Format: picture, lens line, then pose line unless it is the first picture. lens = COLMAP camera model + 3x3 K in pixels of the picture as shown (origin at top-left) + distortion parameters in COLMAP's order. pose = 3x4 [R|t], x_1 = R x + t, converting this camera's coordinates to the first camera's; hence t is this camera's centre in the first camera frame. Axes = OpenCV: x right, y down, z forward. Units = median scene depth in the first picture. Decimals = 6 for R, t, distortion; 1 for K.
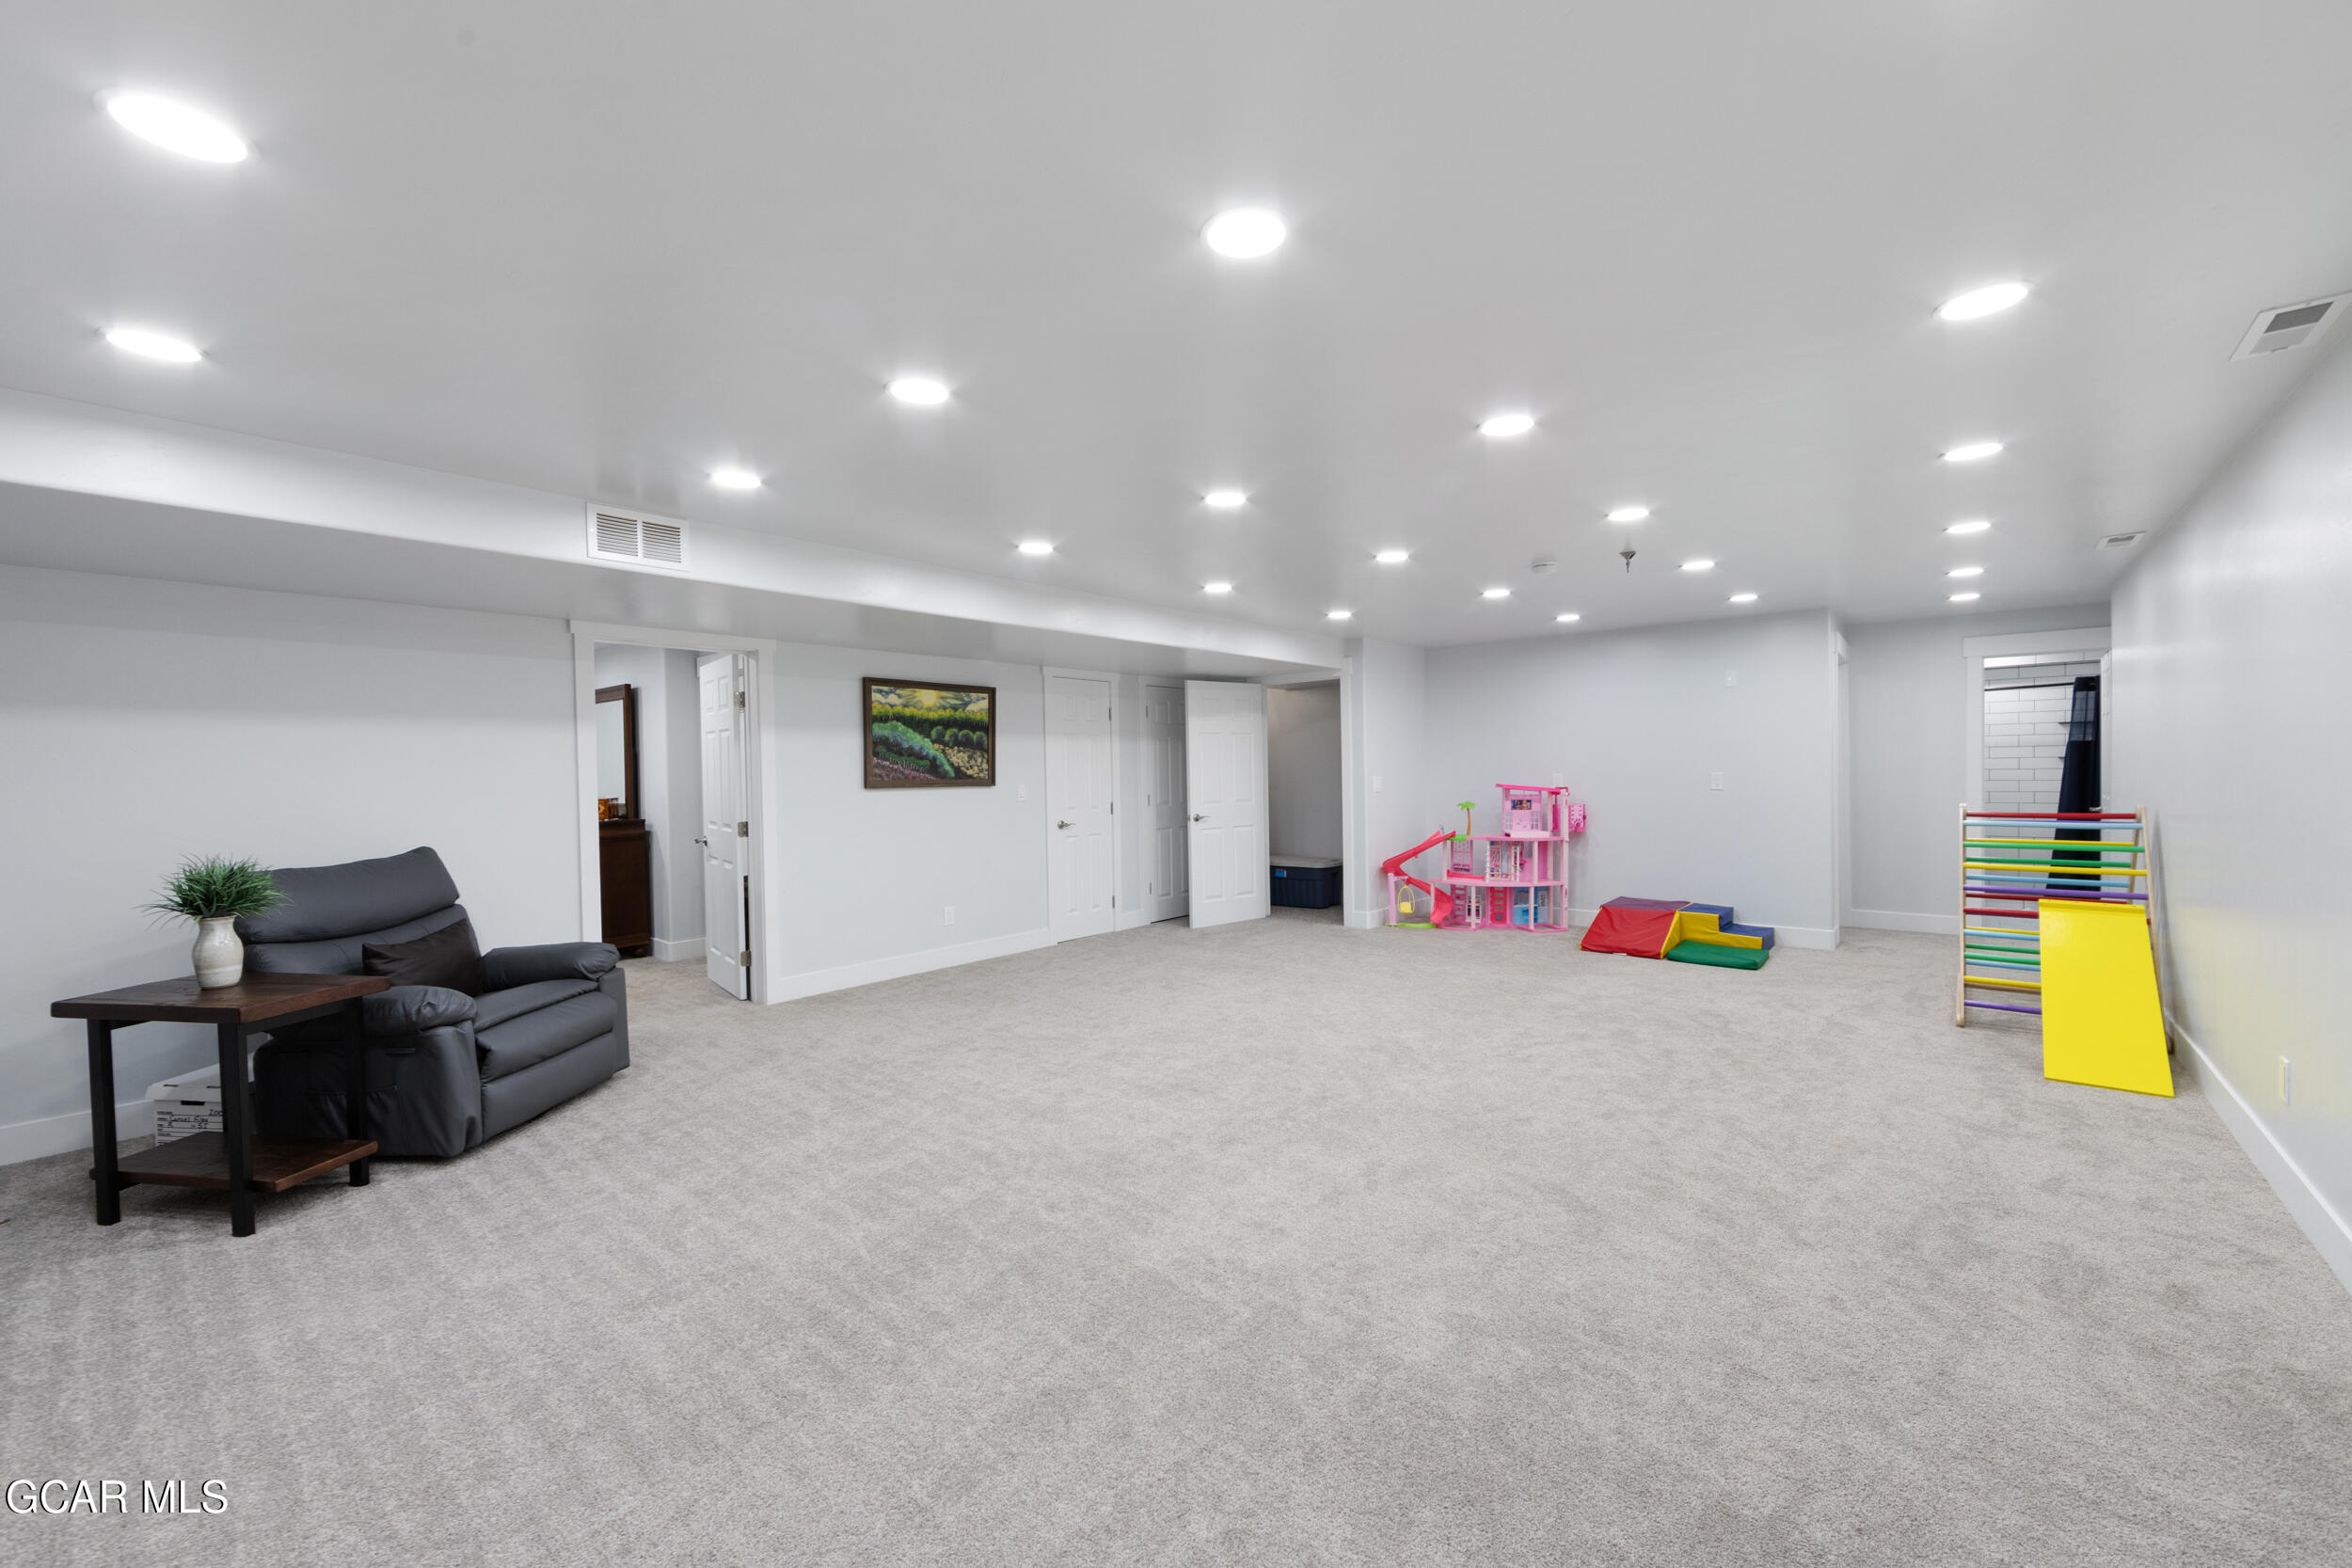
lens RADIAL K [[918.4, 0, 1176.0], [0, 918.4, 784.0], [0, 0, 1]] dist [-0.000266, -0.000025]
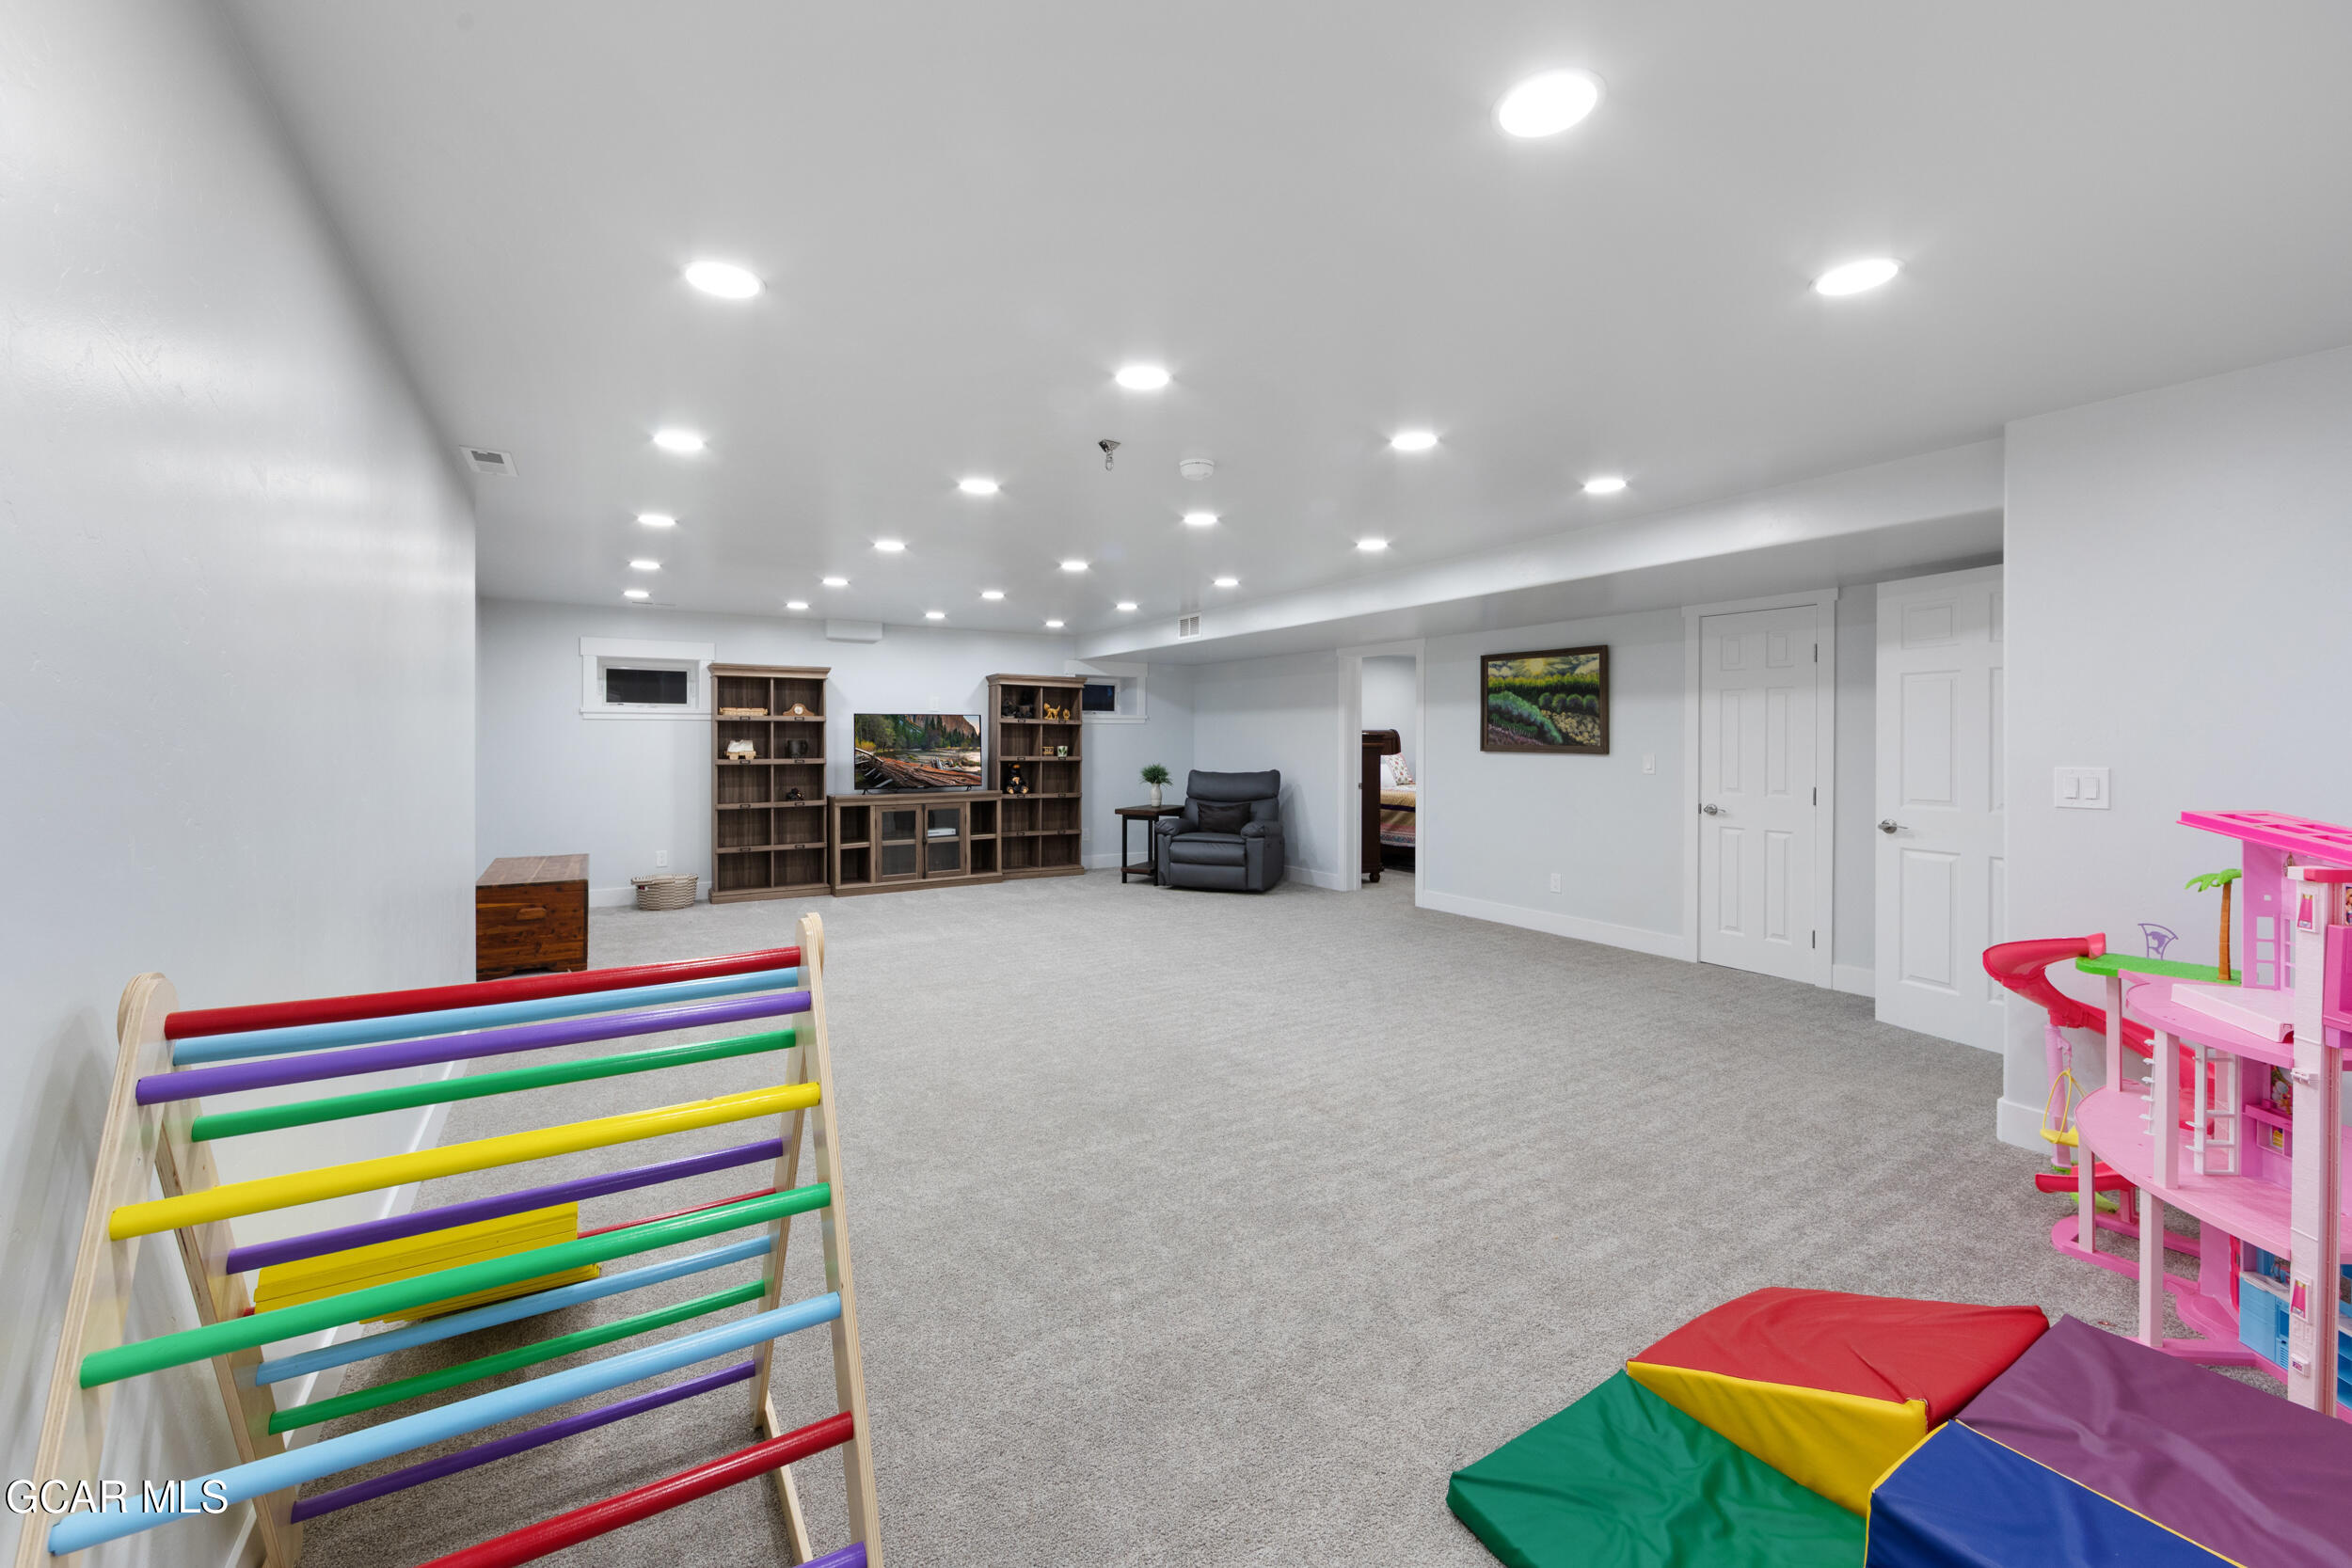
lens RADIAL K [[939.9, 0, 1177.4], [0, 939.9, 733.0], [0, 0, 1]] dist [-0.000126, -0.000005]
pose [[-0.303807, 0.010212, -0.952679, 0.876056], [-0.010759, 0.999842, 0.014149, -0.029432], [0.952673, 0.014549, -0.303649, 0.951700]]
